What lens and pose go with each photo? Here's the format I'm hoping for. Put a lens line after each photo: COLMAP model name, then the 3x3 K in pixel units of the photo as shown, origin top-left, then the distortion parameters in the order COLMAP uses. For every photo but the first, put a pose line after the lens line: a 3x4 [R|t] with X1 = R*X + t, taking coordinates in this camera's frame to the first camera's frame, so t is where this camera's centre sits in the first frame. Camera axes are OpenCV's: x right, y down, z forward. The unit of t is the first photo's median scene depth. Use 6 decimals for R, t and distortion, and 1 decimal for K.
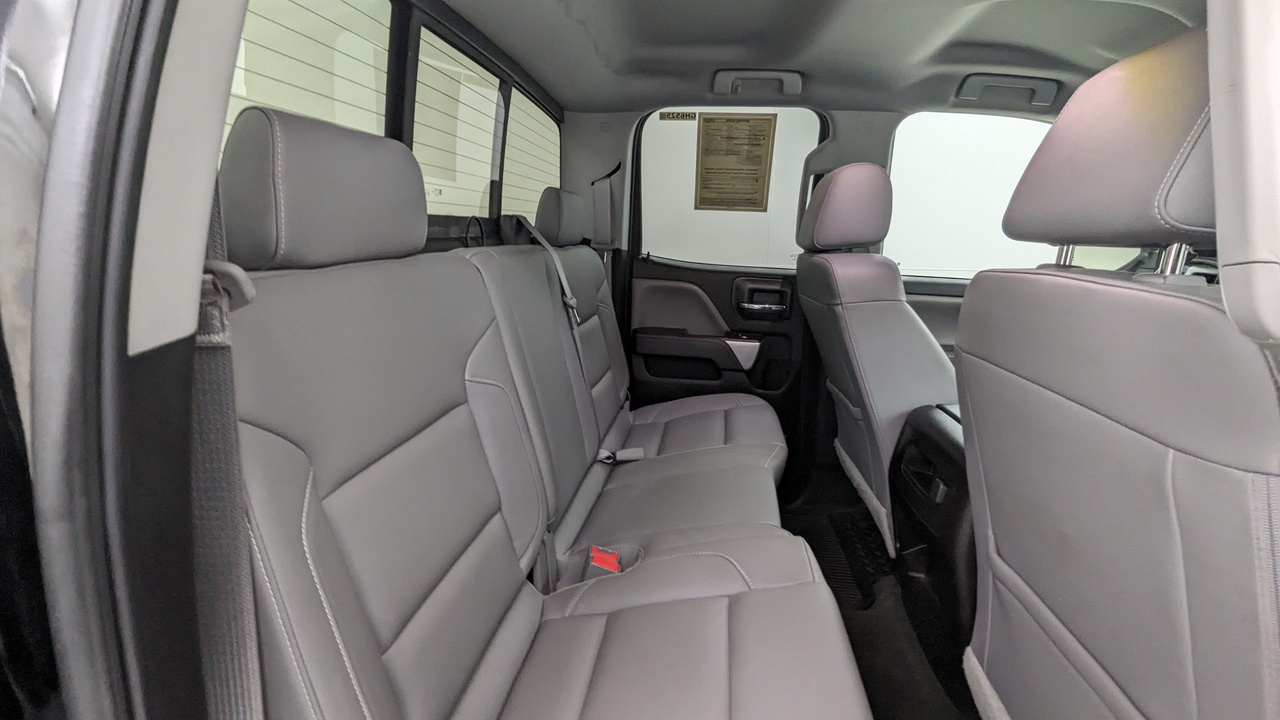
lens RADIAL K [[598.4, 0, 639.9], [0, 598.4, 361.4], [0, 0, 1]] dist [-0.003081, -0.000756]
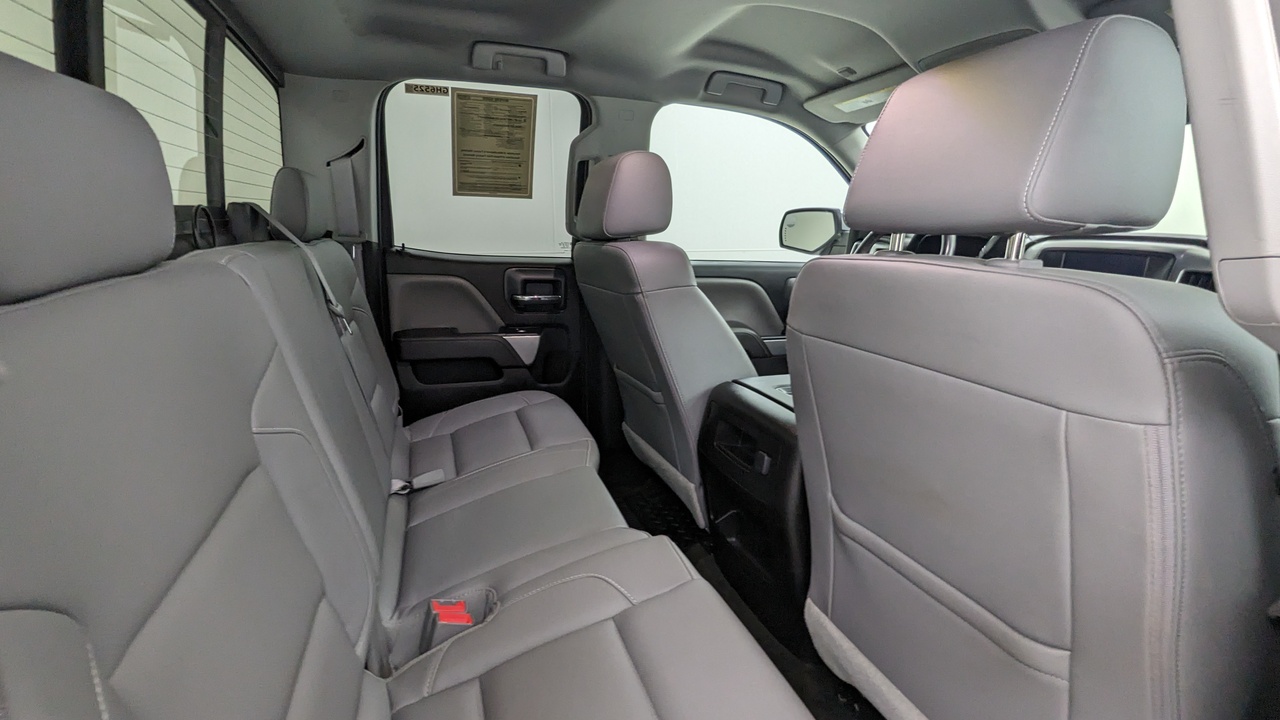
lens RADIAL K [[603.5, 0, 634.1], [0, 603.5, 360.8], [0, 0, 1]] dist [-0.001437, 0.000051]
pose [[0.901939, -0.109025, 0.417875, -0.088823], [0.100134, 0.994035, 0.043218, -0.021715], [-0.420094, 0.002864, 0.907476, 0.071368]]
